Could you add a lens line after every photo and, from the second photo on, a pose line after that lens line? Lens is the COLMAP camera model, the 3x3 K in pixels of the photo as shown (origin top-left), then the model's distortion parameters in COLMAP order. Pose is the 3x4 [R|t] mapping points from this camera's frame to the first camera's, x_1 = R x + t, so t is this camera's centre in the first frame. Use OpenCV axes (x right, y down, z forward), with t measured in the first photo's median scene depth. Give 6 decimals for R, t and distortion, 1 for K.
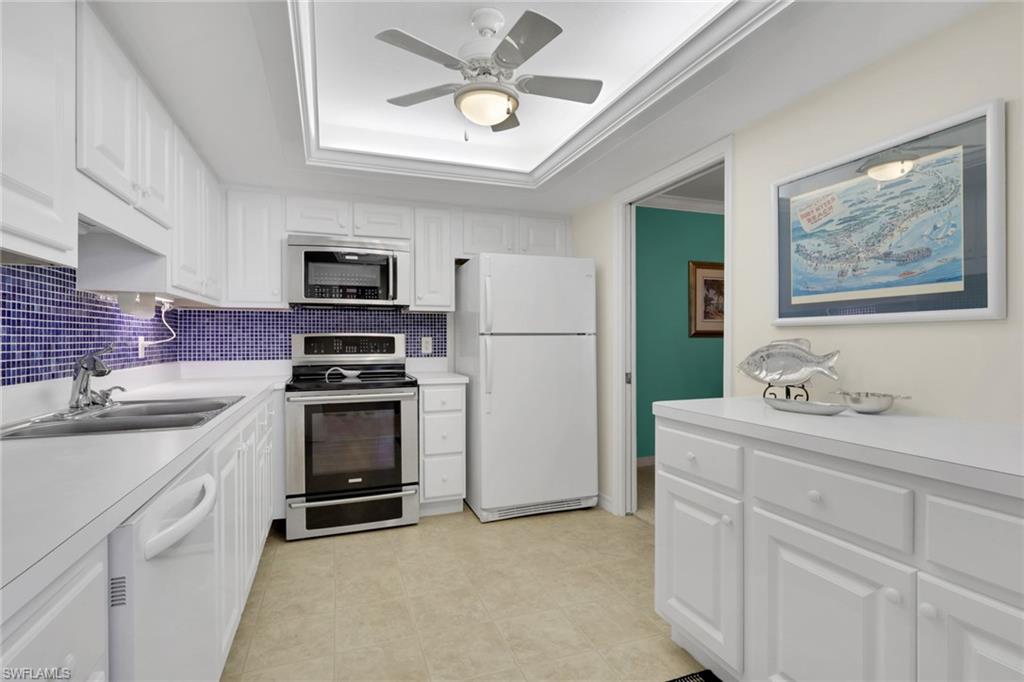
lens RADIAL K [[503.5, 0, 528.9], [0, 503.5, 341.8], [0, 0, 1]] dist [-0.000882, 0.000231]
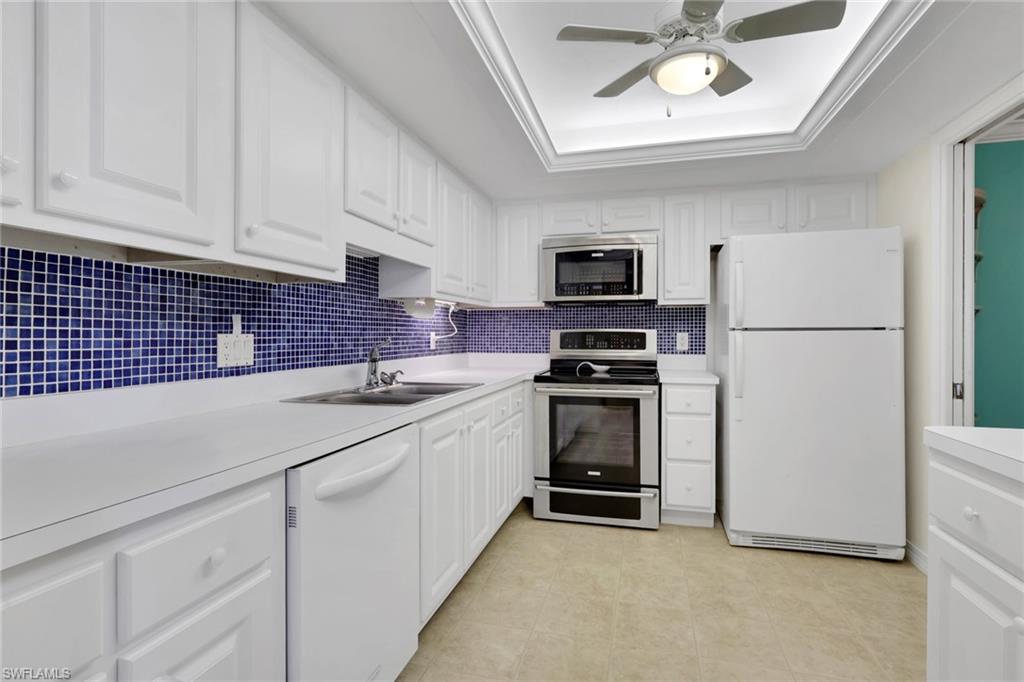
lens RADIAL K [[516.0, 0, 512.0], [0, 516.0, 336.9], [0, 0, 1]] dist [-0.002991, 0.000622]
pose [[0.807895, 0.004418, -0.589310, 0.128669], [-0.005003, 0.999987, 0.000638, -0.000758], [0.589305, 0.002432, 0.807907, 0.054381]]
